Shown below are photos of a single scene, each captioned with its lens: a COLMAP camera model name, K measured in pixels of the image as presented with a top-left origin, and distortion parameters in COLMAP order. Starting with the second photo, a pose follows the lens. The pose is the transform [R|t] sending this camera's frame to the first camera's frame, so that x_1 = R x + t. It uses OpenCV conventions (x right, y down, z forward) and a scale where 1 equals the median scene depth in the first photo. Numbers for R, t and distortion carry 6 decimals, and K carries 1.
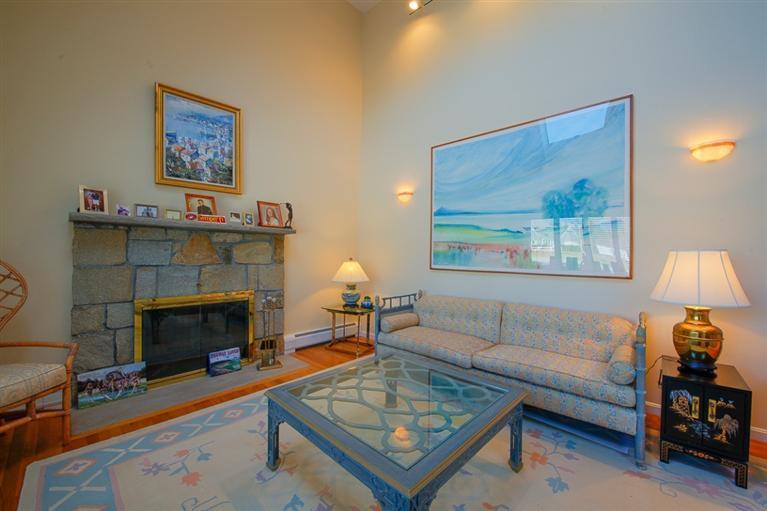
lens RADIAL K [[303.8, 0, 381.8], [0, 303.8, 255.4], [0, 0, 1]] dist [-0.020972, -0.001106]
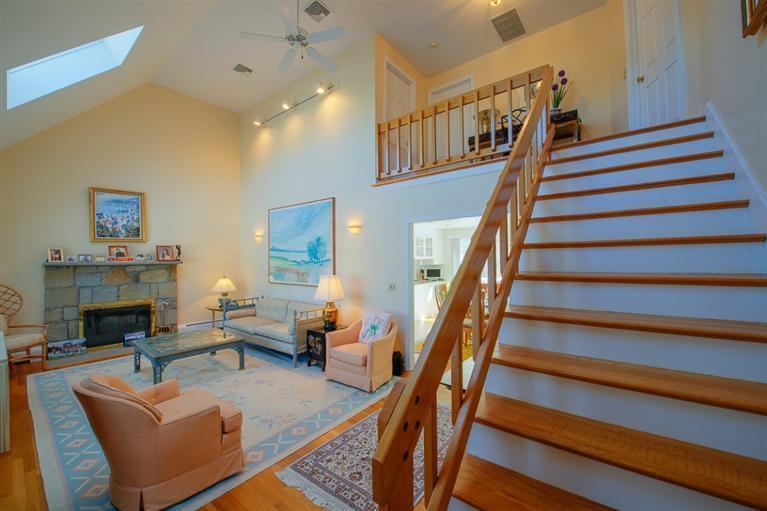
lens RADIAL K [[303.8, 0, 383.1], [0, 303.8, 255.5], [0, 0, 1]] dist [-0.020972, -0.001106]
pose [[0.996671, -0.018565, 0.079387, 0.813920], [0.019432, 0.999759, -0.010173, -0.092605], [-0.079179, 0.011681, 0.996792, -0.880278]]
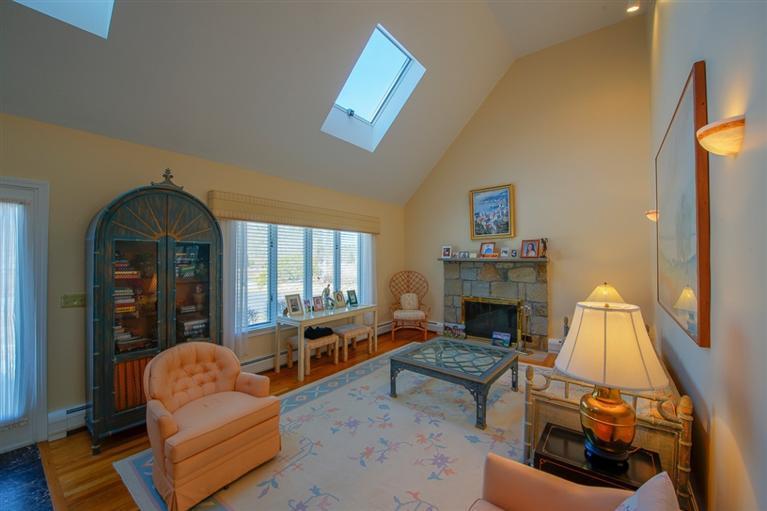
lens RADIAL K [[303.8, 0, 383.6], [0, 303.8, 254.6], [0, 0, 1]] dist [-0.020972, -0.001106]
pose [[0.086110, -0.021954, -0.996044, 1.138299], [0.001363, 0.999759, -0.021918, -0.086655], [0.996285, 0.000529, 0.086119, 0.209273]]
